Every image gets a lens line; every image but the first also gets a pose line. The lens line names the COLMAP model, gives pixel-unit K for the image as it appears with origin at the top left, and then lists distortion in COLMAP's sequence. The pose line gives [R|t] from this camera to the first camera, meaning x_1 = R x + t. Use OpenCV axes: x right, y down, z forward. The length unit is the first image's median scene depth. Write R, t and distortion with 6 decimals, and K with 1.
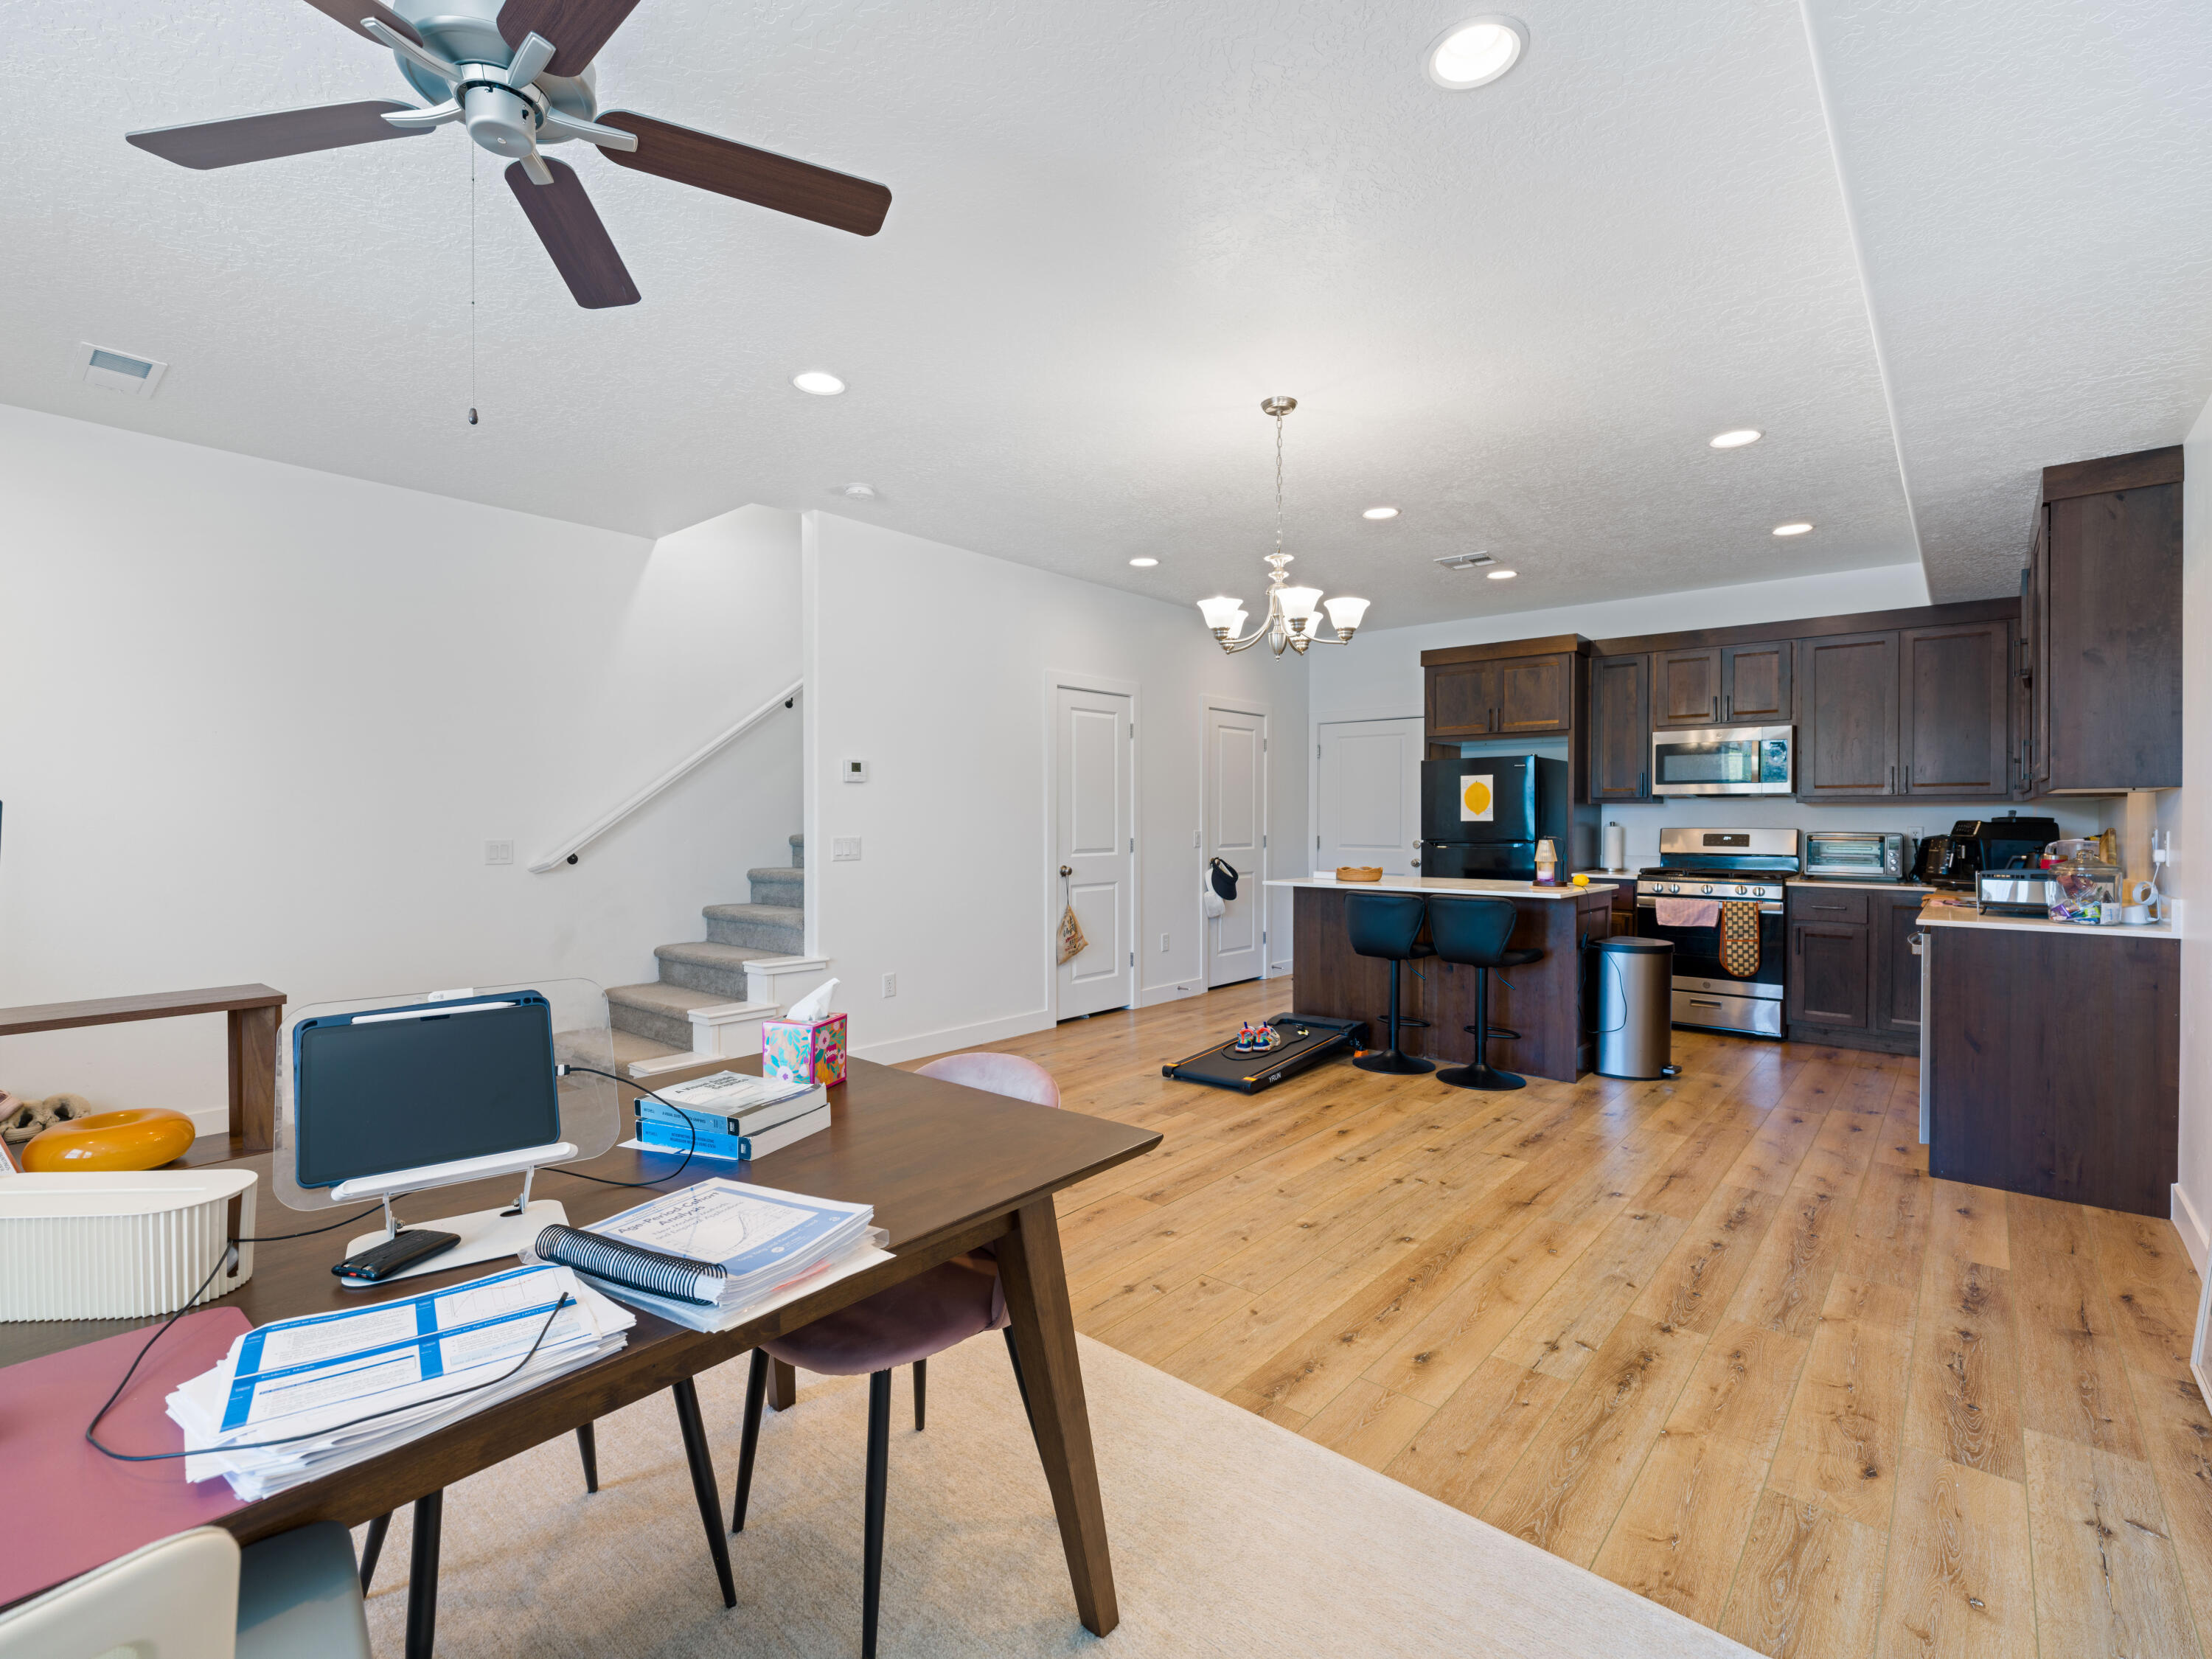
lens RADIAL K [[1030.2, 0, 1113.8], [0, 1030.2, 834.7], [0, 0, 1]] dist [0.007499, -0.003052]
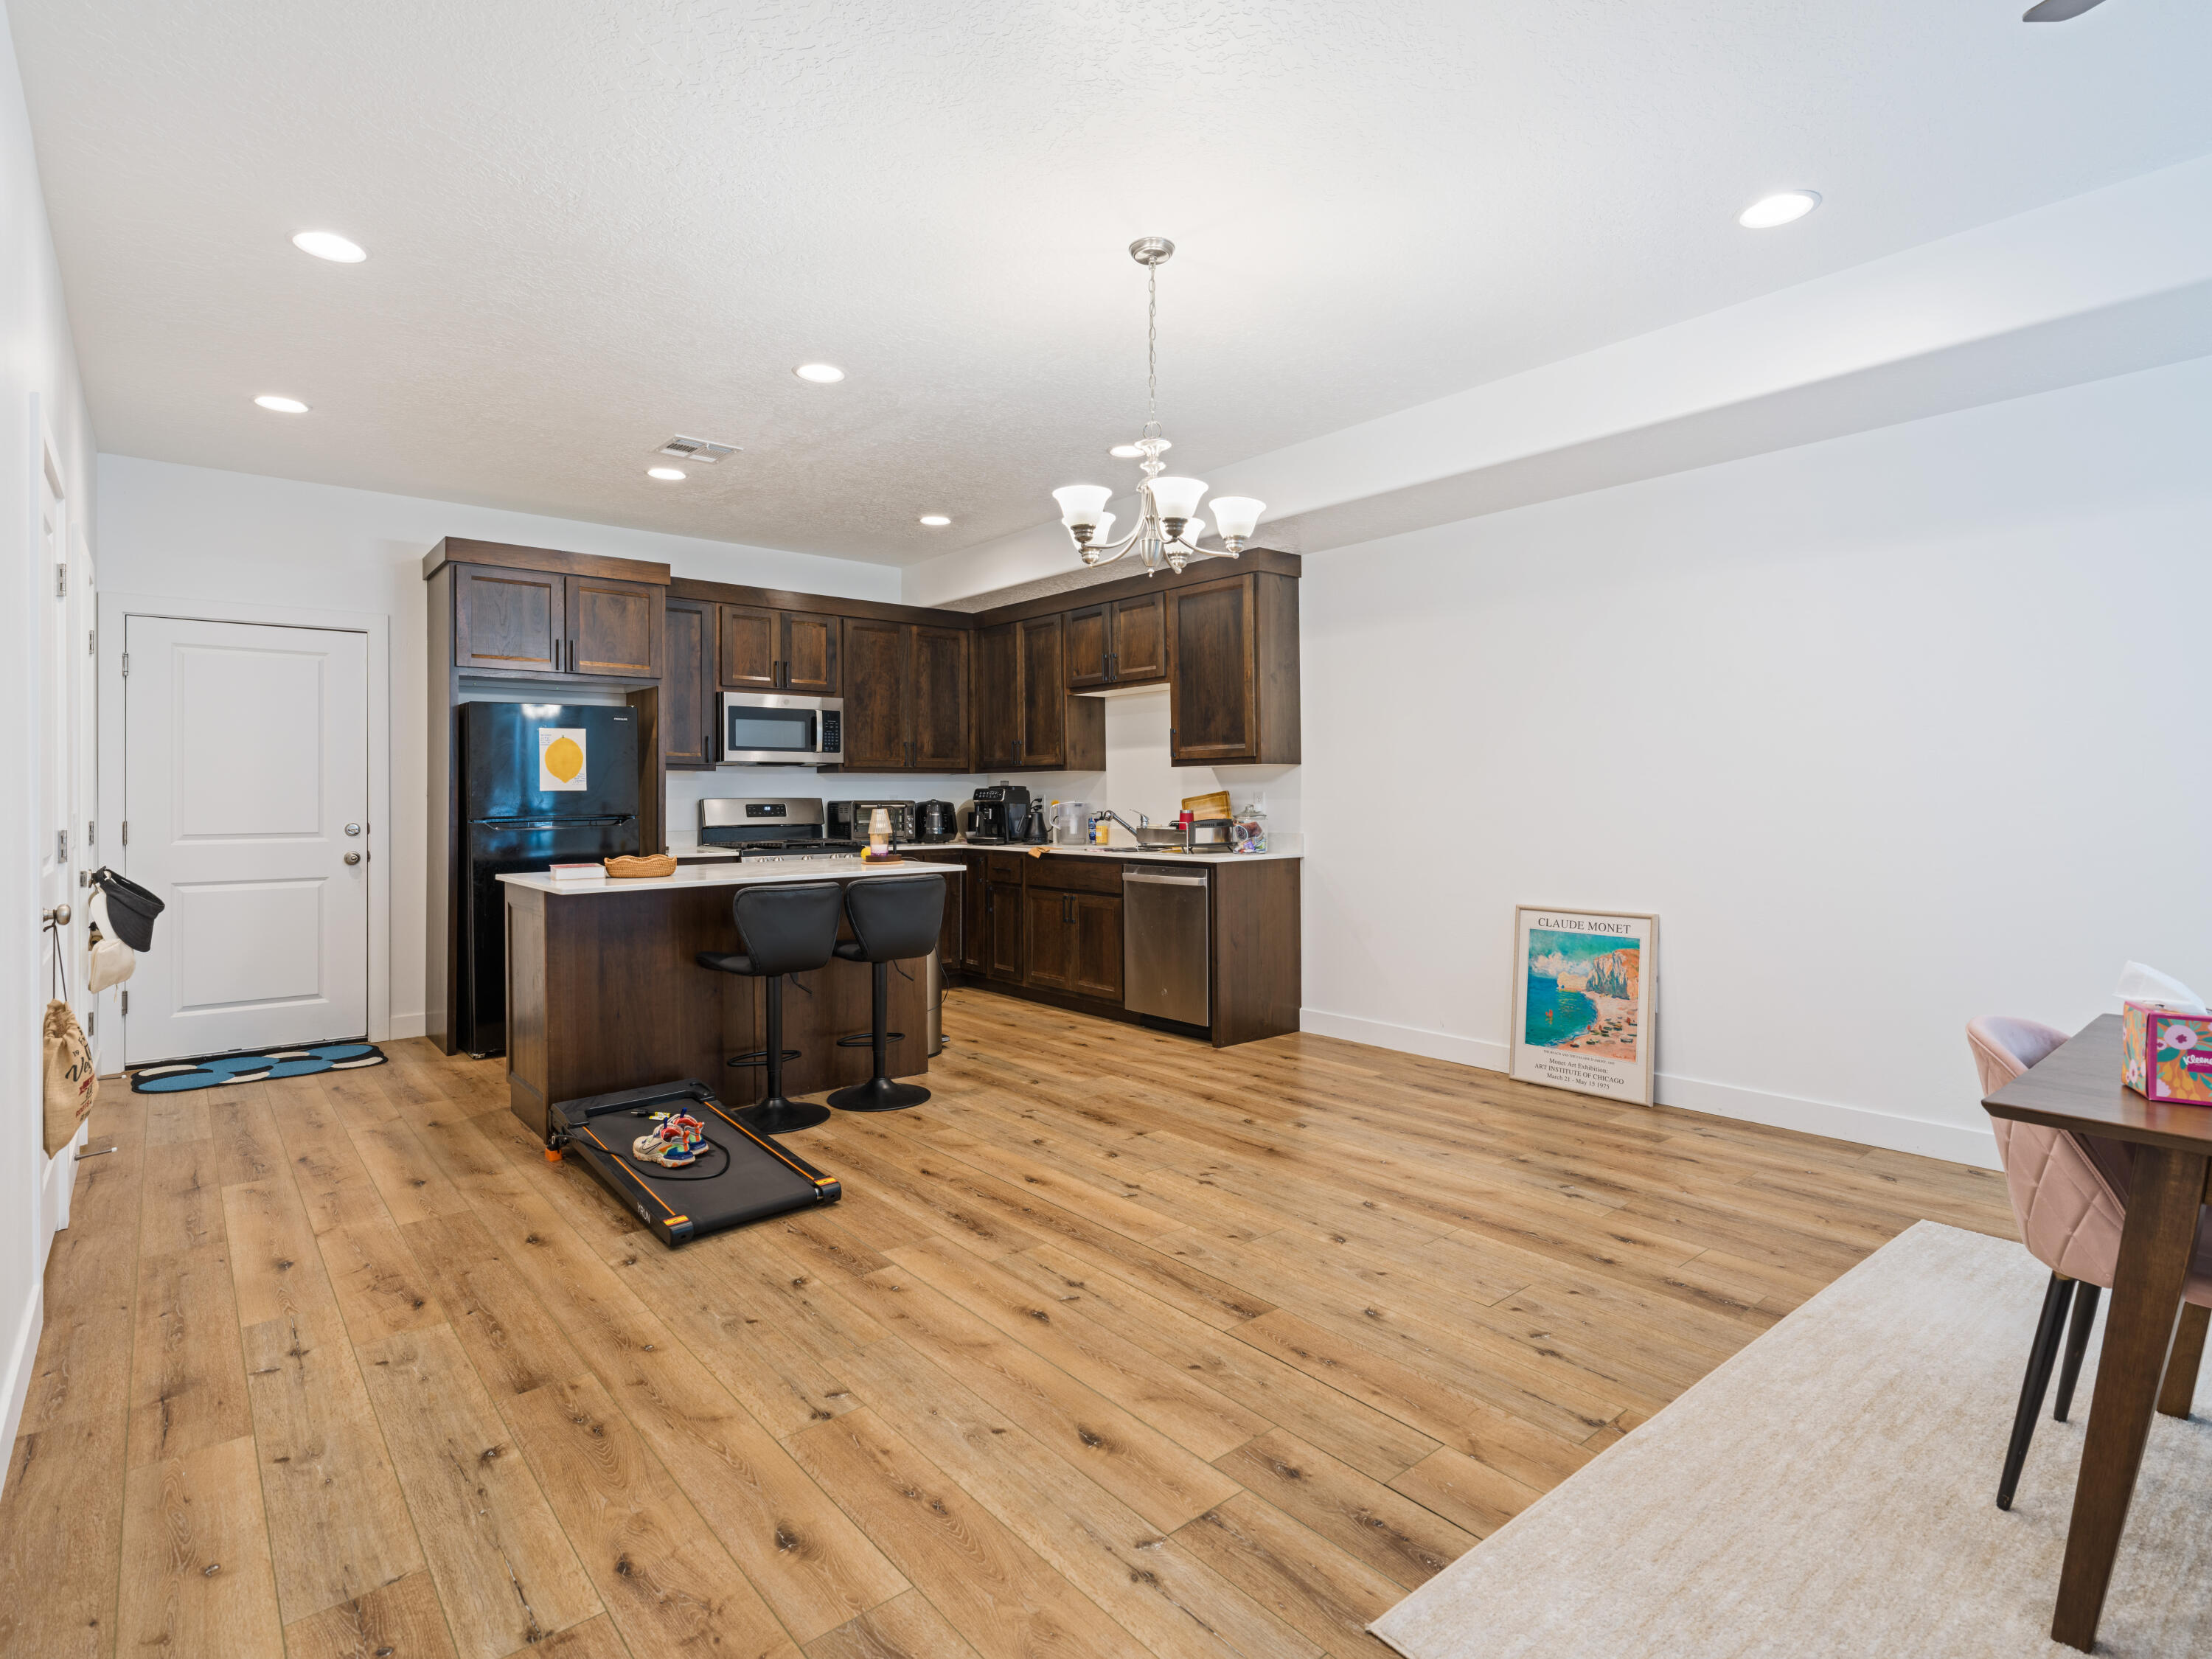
lens RADIAL K [[1119.7, 0, 1109.5], [0, 1119.7, 818.8], [0, 0, 1]] dist [-0.001033, 0.000689]
pose [[0.162795, -0.023755, 0.986374, -0.434585], [0.022292, 0.999543, 0.020393, -0.001384], [-0.986408, 0.018669, 0.163250, 0.576661]]
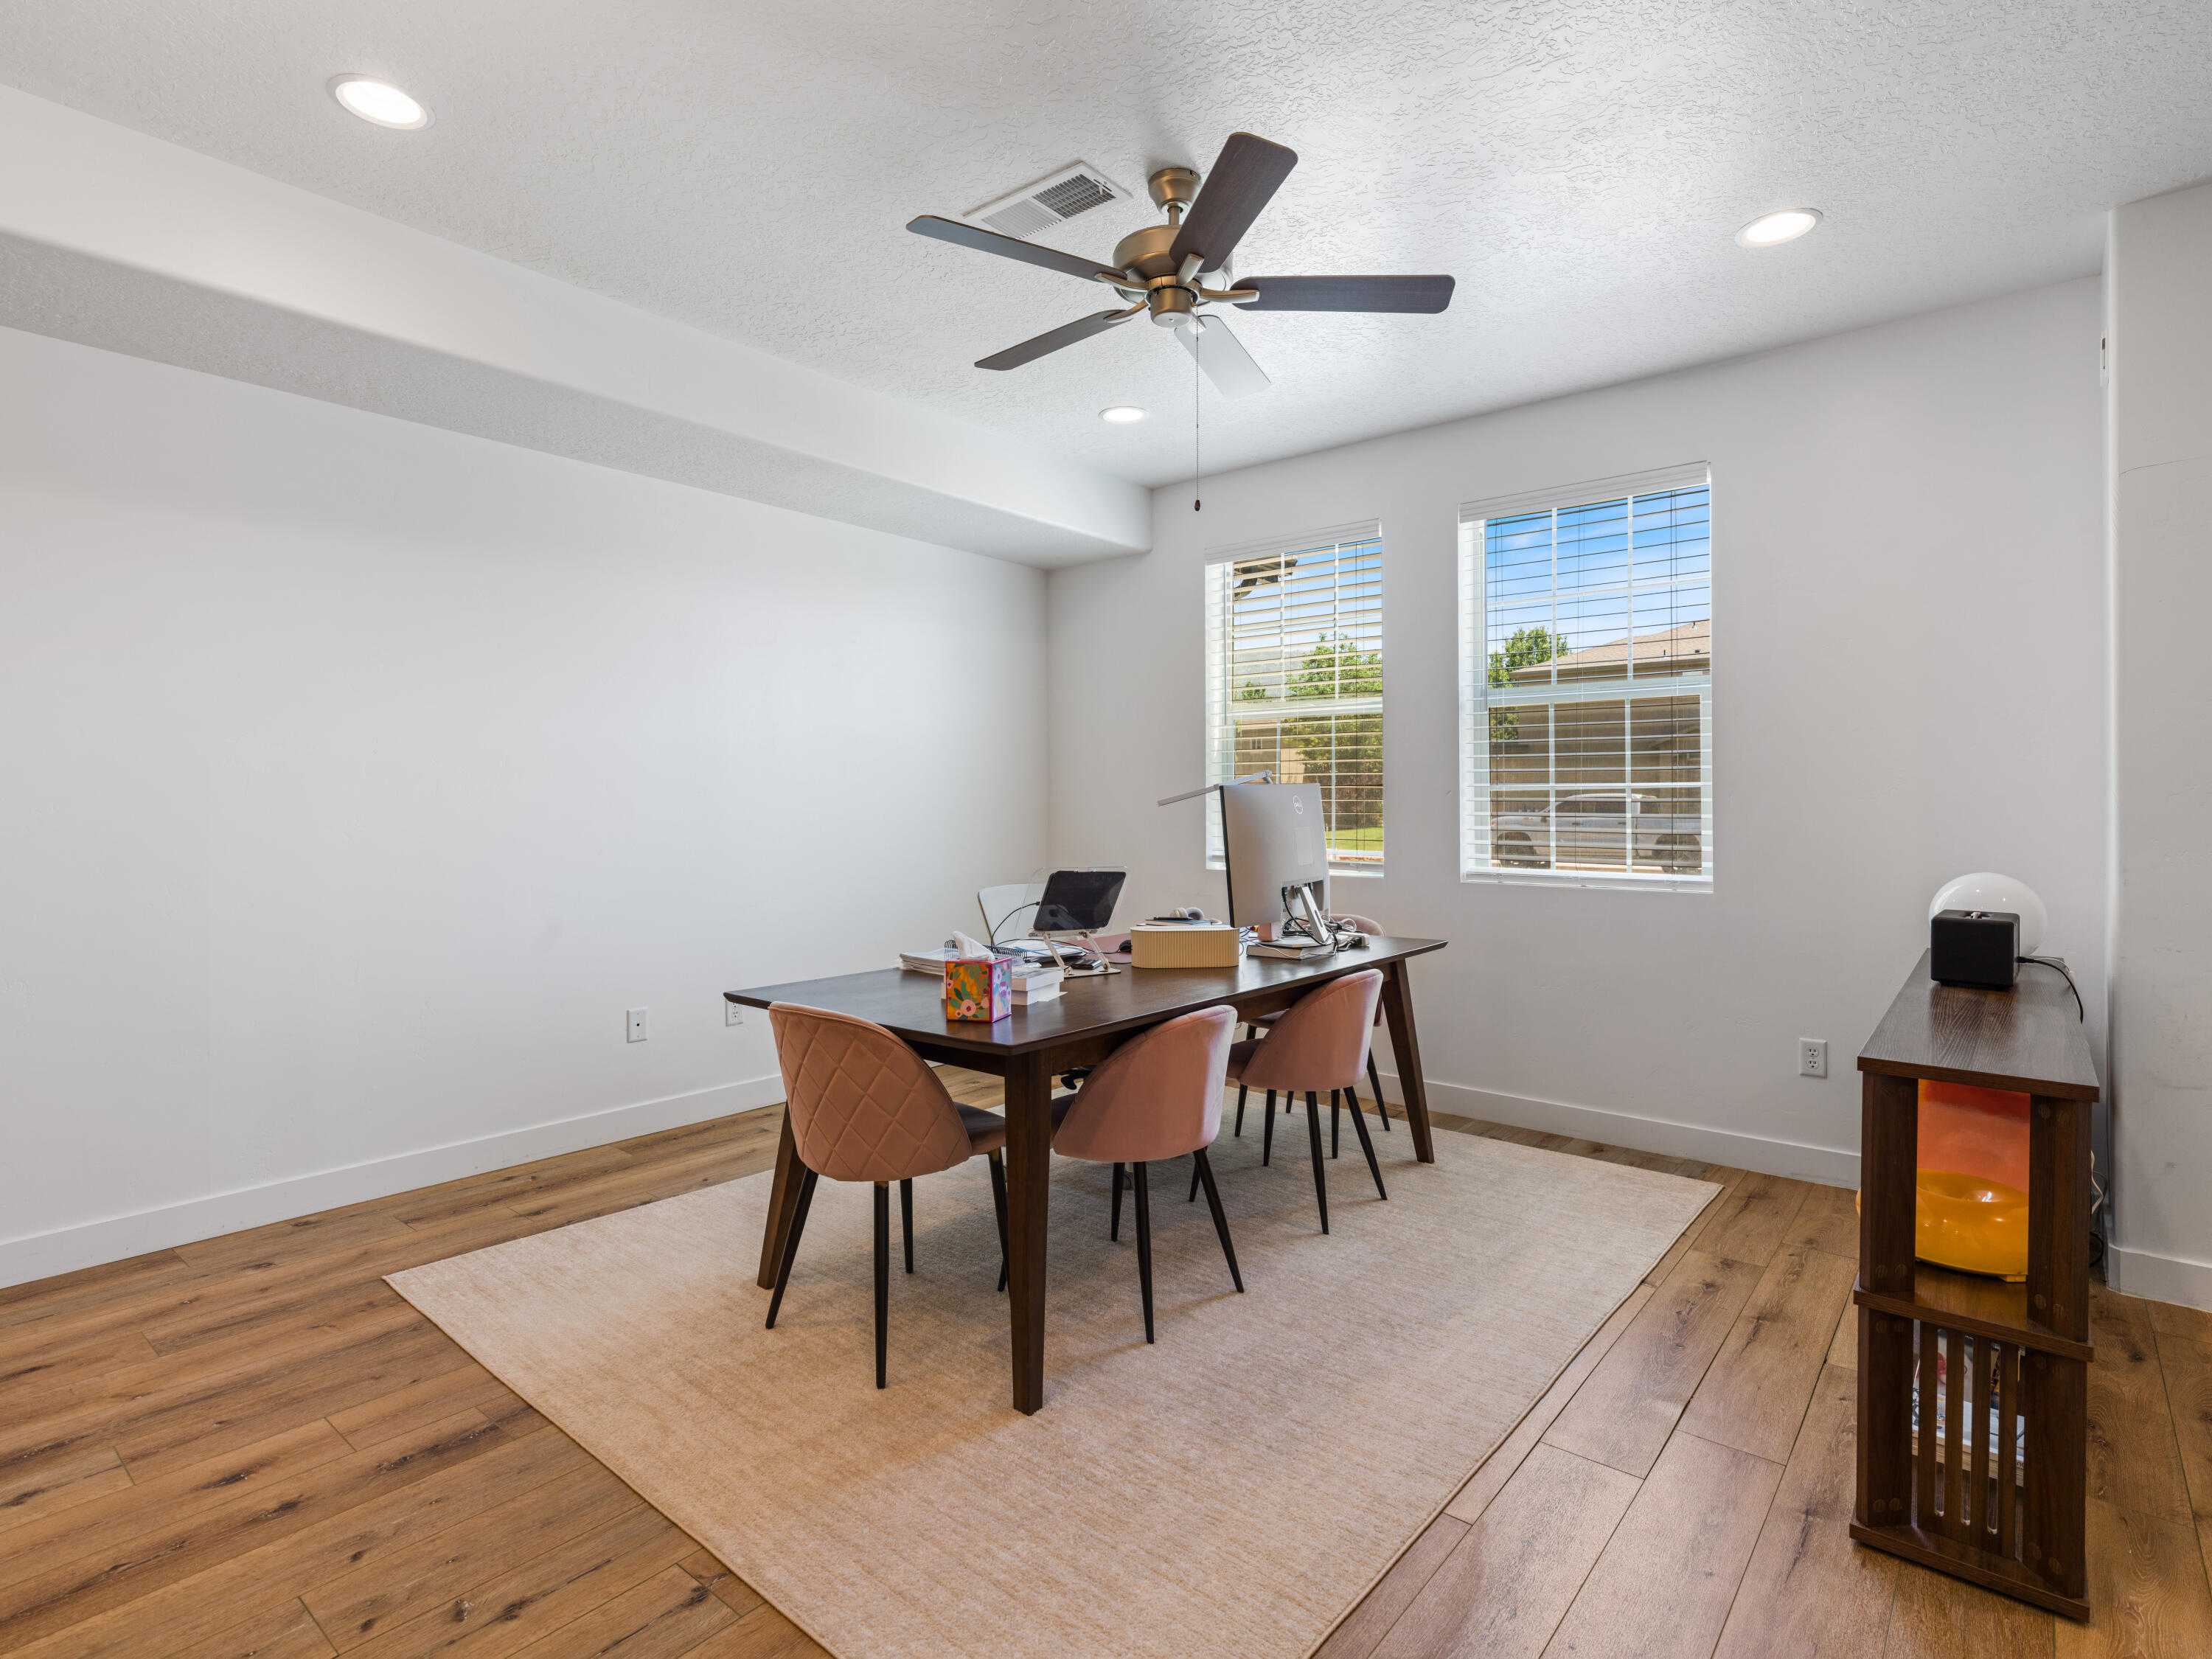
lens RADIAL K [[1119.7, 0, 1104.8], [0, 1119.7, 818.8], [0, 0, 1]] dist [-0.001033, 0.000689]
pose [[-0.999901, -0.002603, -0.013853, -0.146051], [-0.003046, 0.999481, 0.032085, -0.007684], [0.013762, 0.032124, -0.999389, 0.779917]]
